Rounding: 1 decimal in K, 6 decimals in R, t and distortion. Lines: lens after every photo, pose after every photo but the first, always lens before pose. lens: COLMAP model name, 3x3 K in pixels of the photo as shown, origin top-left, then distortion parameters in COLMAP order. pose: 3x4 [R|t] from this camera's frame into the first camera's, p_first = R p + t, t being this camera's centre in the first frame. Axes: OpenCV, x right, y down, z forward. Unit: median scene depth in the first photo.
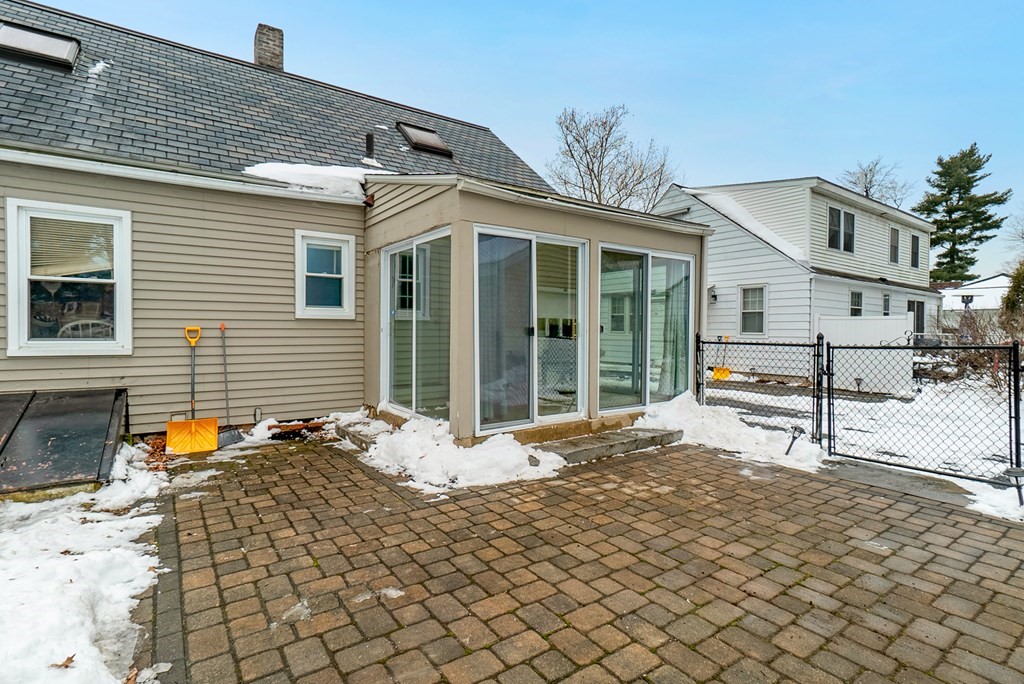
lens RADIAL K [[503.7, 0, 520.3], [0, 503.7, 336.7], [0, 0, 1]] dist [0.003235, 0.000400]
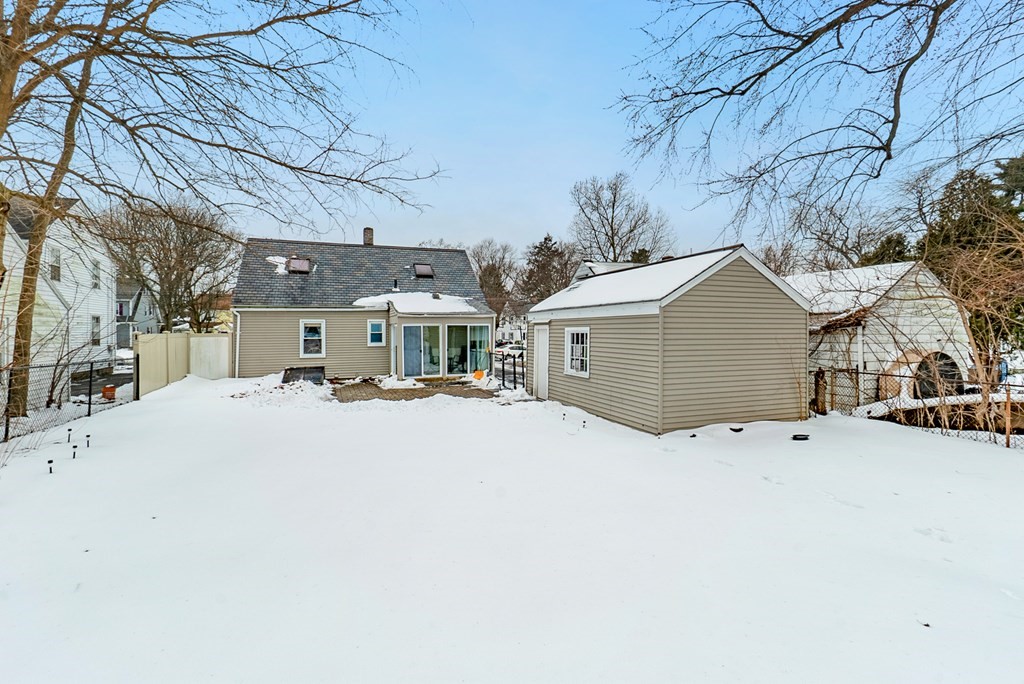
lens RADIAL K [[503.7, 0, 520.3], [0, 503.7, 336.7], [0, 0, 1]] dist [0.003235, 0.000400]
pose [[0.965287, -0.006358, -0.261114, 1.360403], [0.008050, 0.999953, 0.005411, -0.107804], [0.261068, -0.007326, 0.965293, -1.894245]]
